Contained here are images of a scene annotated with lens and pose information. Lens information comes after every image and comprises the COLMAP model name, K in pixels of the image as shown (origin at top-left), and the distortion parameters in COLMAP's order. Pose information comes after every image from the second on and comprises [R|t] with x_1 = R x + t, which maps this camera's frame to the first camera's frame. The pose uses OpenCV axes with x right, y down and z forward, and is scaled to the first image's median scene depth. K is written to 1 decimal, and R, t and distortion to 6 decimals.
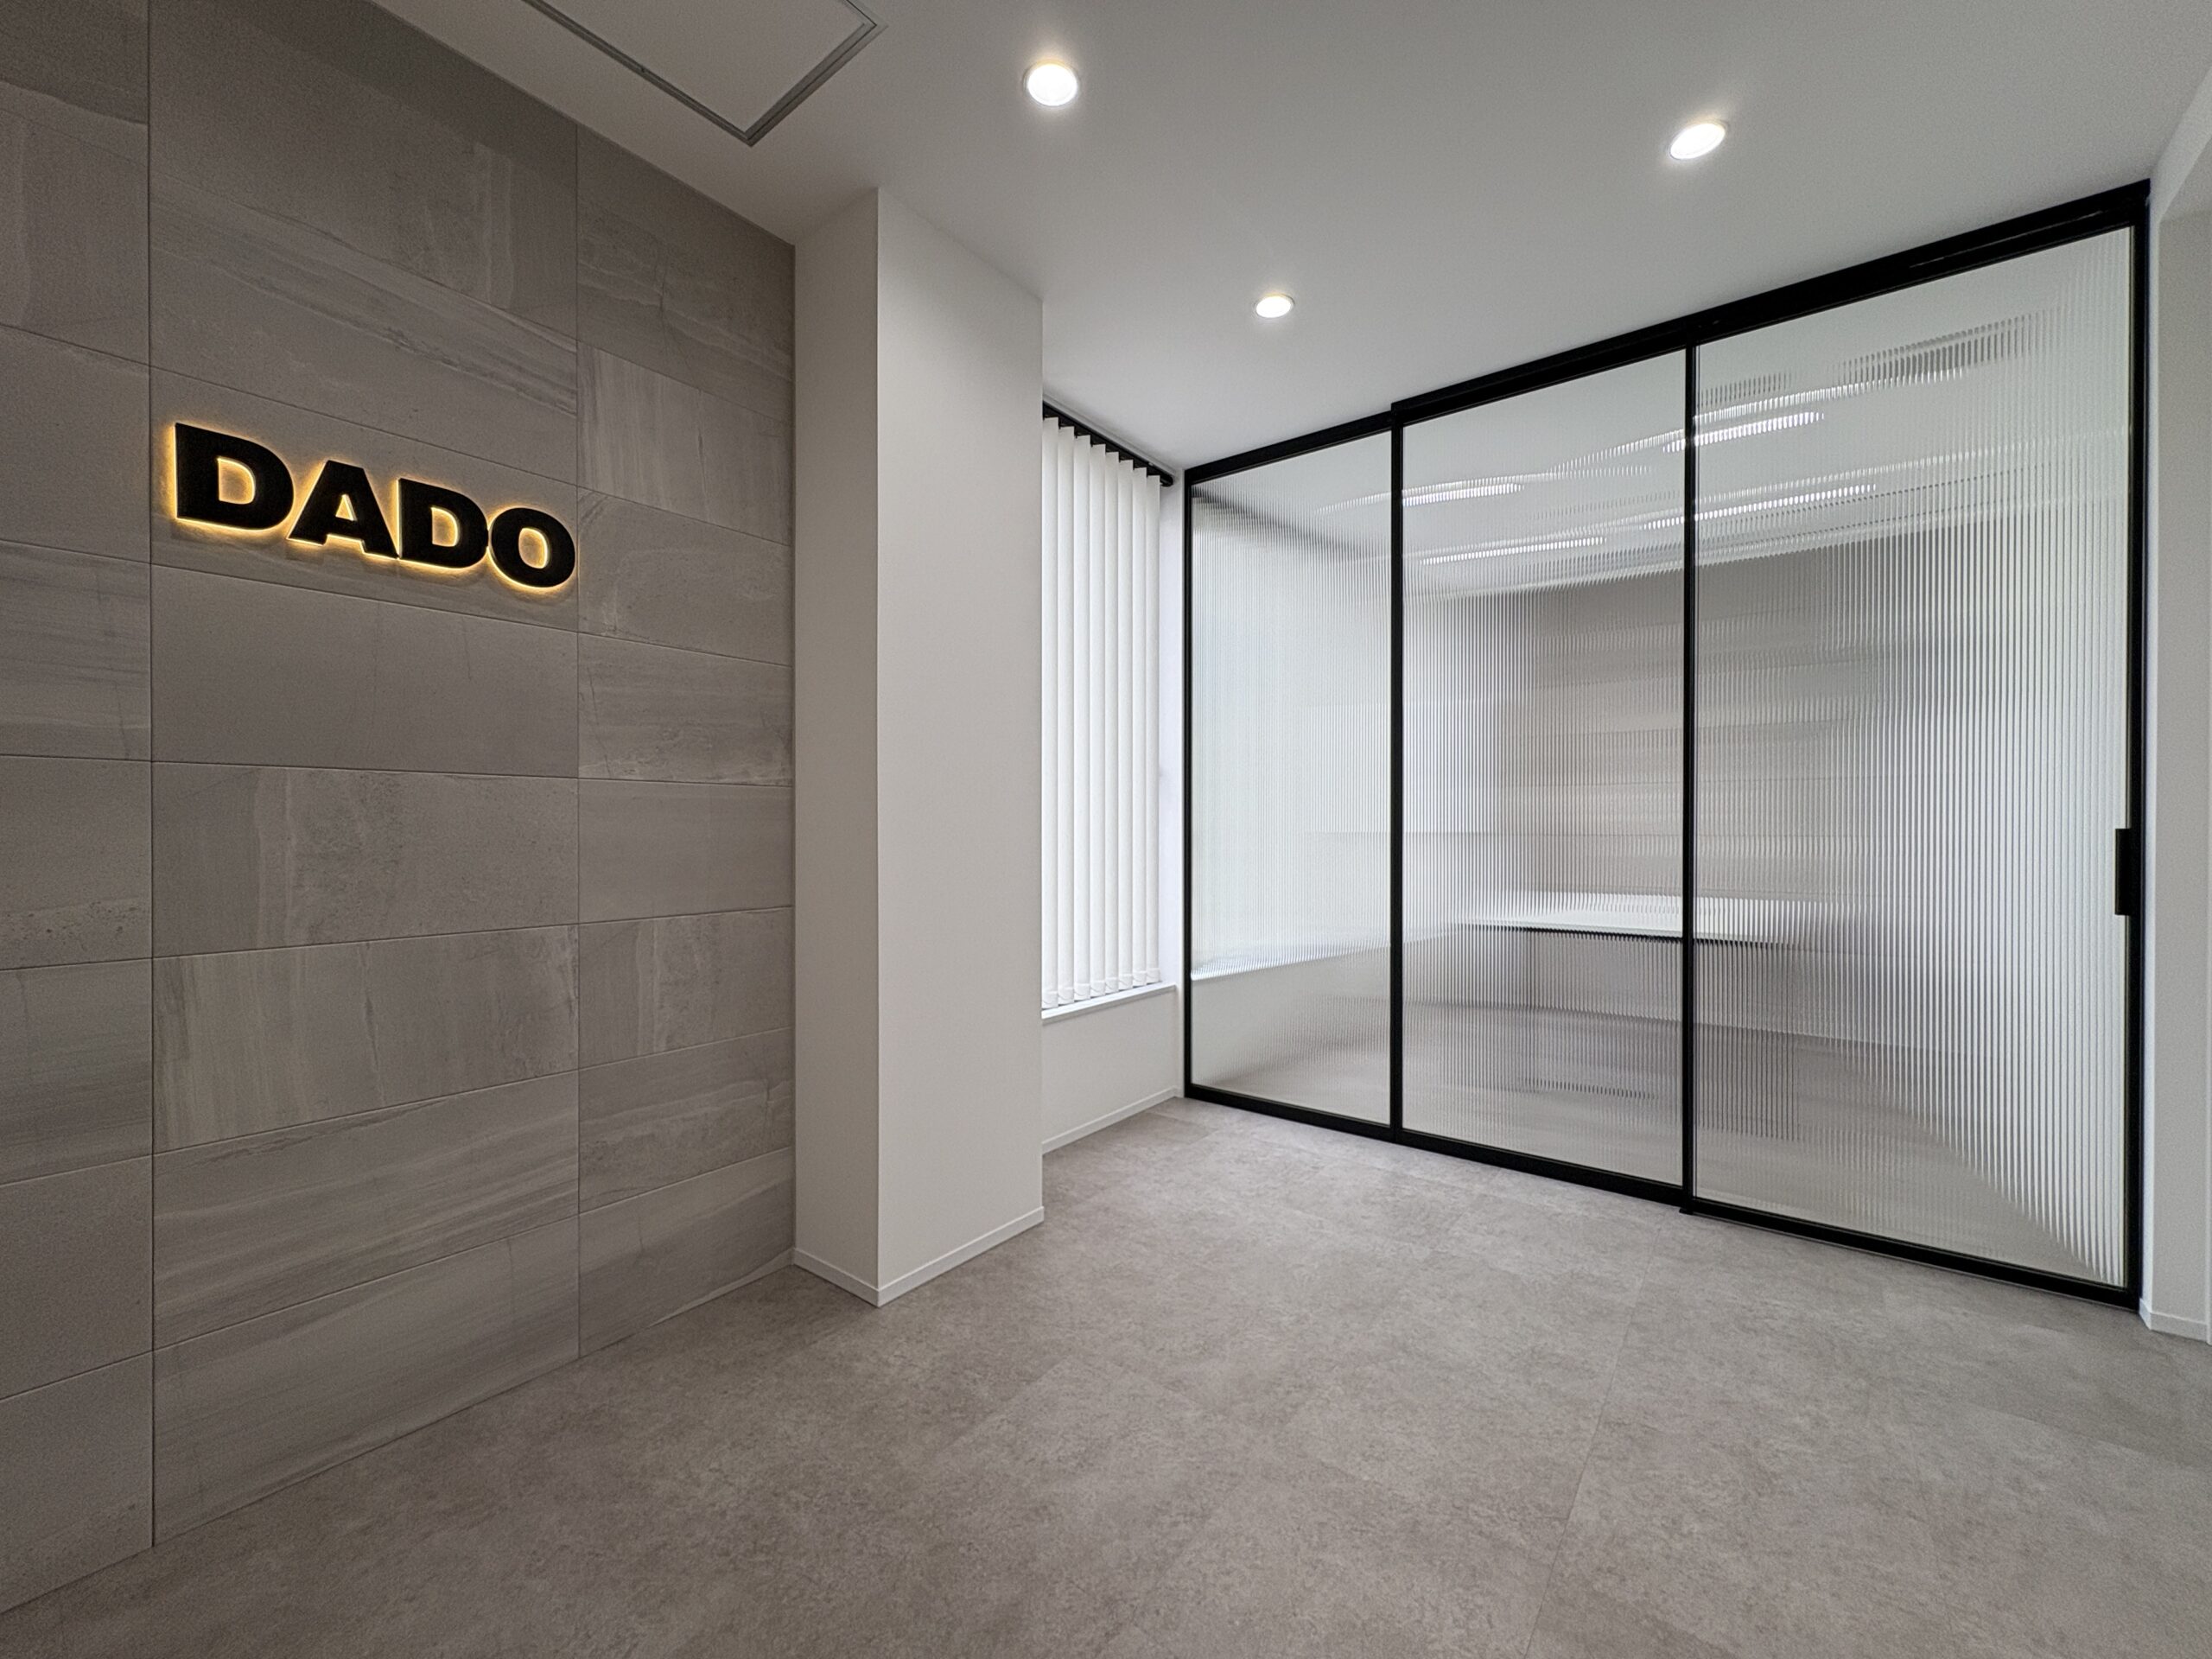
lens RADIAL K [[882.8, 0, 1104.9], [0, 882.8, 828.4], [0, 0, 1]] dist [0.003504, 0.000344]
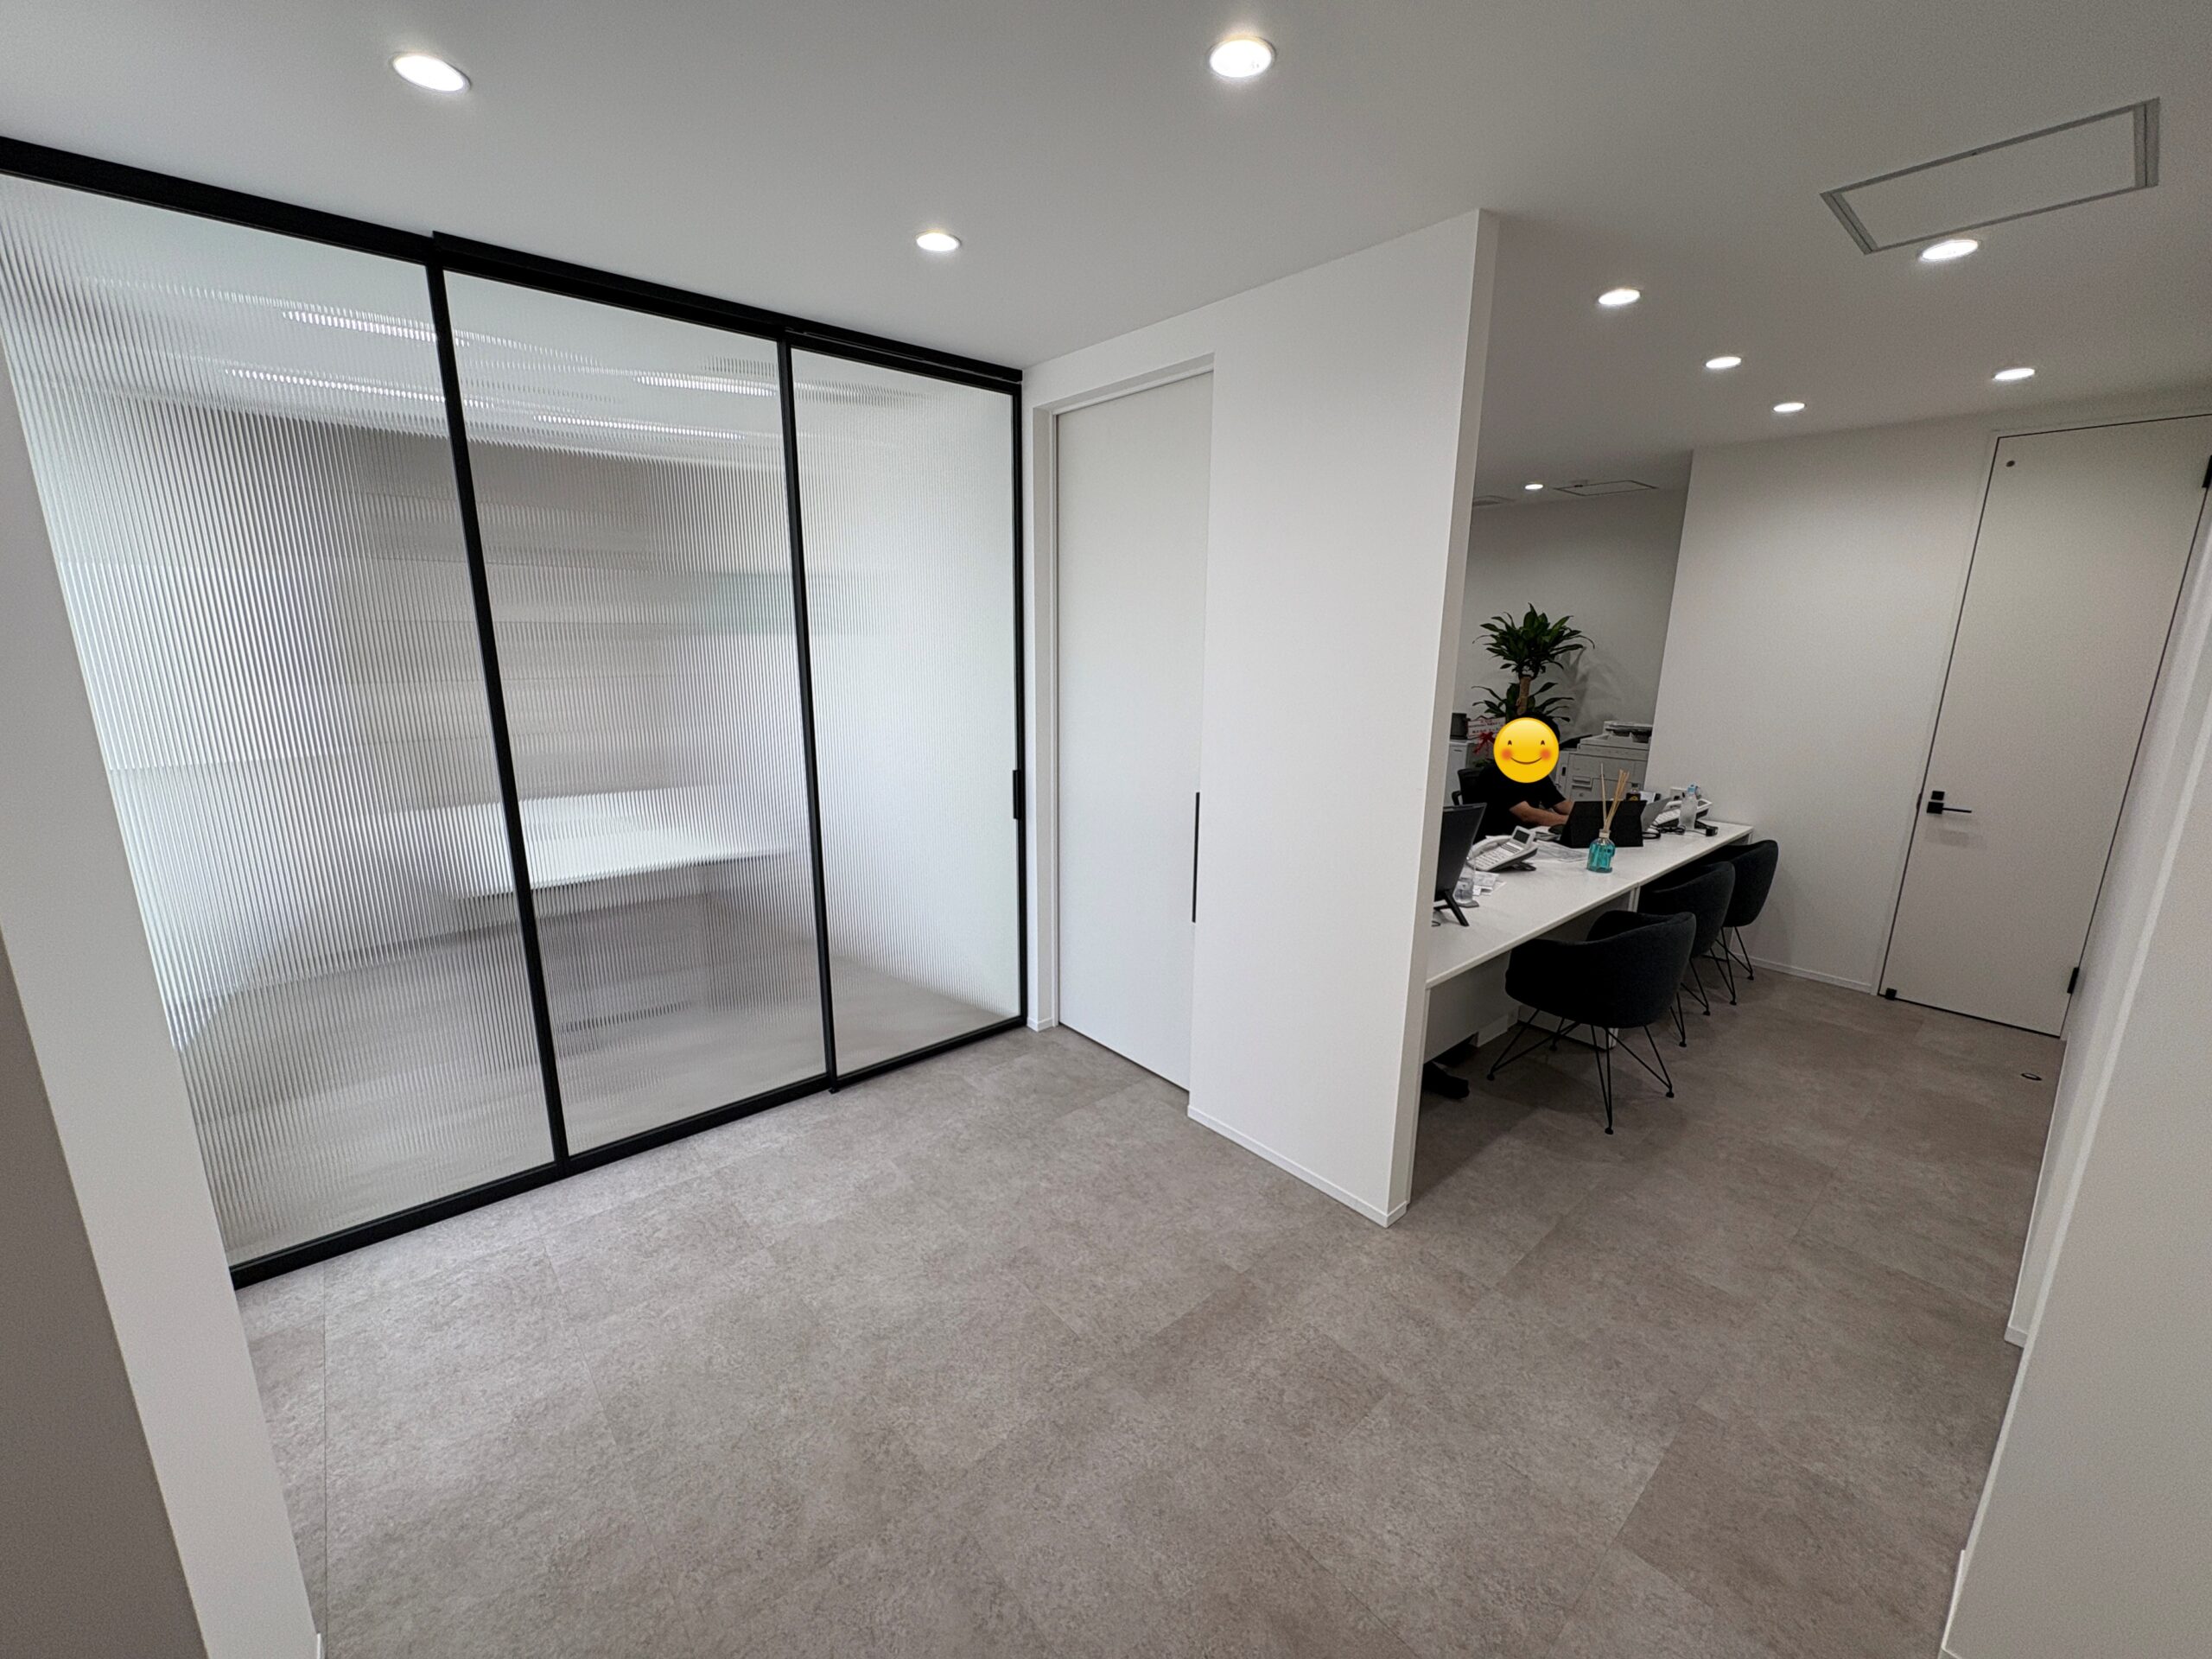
lens RADIAL K [[882.8, 0, 1100.8], [0, 882.8, 831.1], [0, 0, 1]] dist [0.003504, 0.000344]
pose [[0.199351, -0.216226, 0.955775, -0.561075], [-0.008539, 0.974932, 0.222340, -0.303917], [-0.979891, -0.052485, 0.192508, 0.559032]]
